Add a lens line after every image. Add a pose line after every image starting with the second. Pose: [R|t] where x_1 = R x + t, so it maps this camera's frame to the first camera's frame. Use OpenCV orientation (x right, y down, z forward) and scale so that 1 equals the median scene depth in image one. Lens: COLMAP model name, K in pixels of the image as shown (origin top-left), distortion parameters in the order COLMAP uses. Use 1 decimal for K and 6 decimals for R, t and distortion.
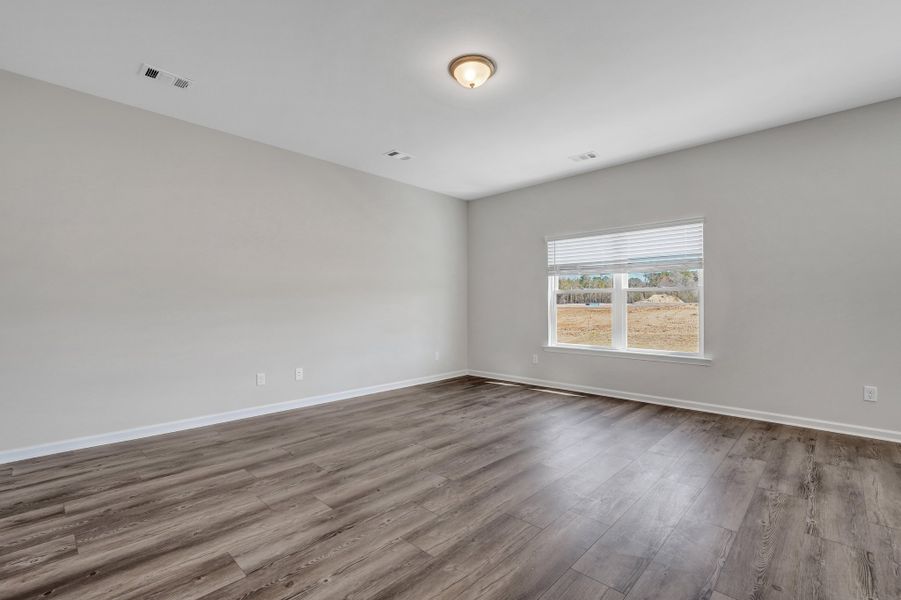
lens RADIAL K [[432.2, 0, 437.0], [0, 432.2, 303.0], [0, 0, 1]] dist [-0.026743, -0.000163]
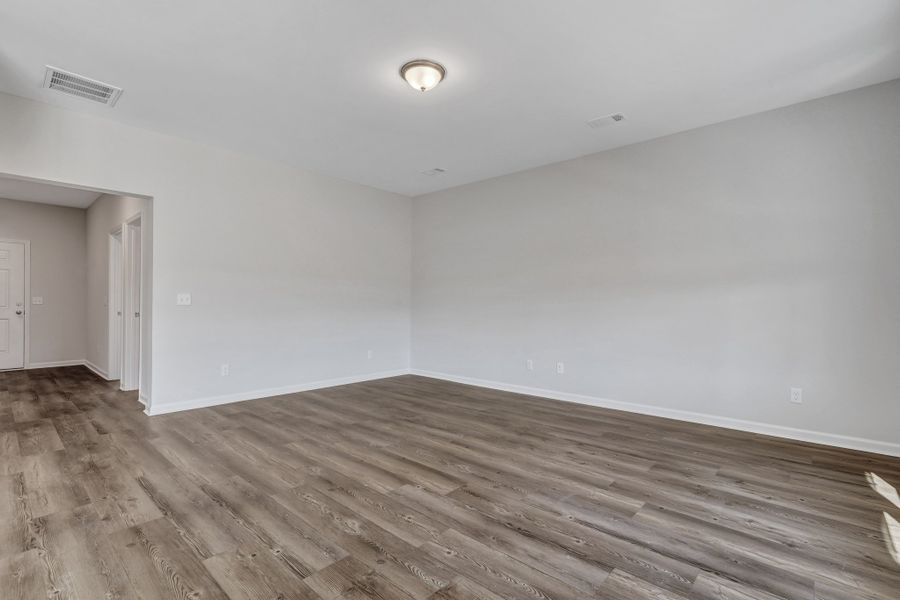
lens RADIAL K [[431.7, 0, 436.5], [0, 431.7, 303.0], [0, 0, 1]] dist [-0.026743, -0.000163]
pose [[-0.018805, 0.003020, -0.999819, 1.004431], [0.000293, 0.999995, 0.003015, 0.000314], [0.999823, -0.000236, -0.018806, 0.956383]]
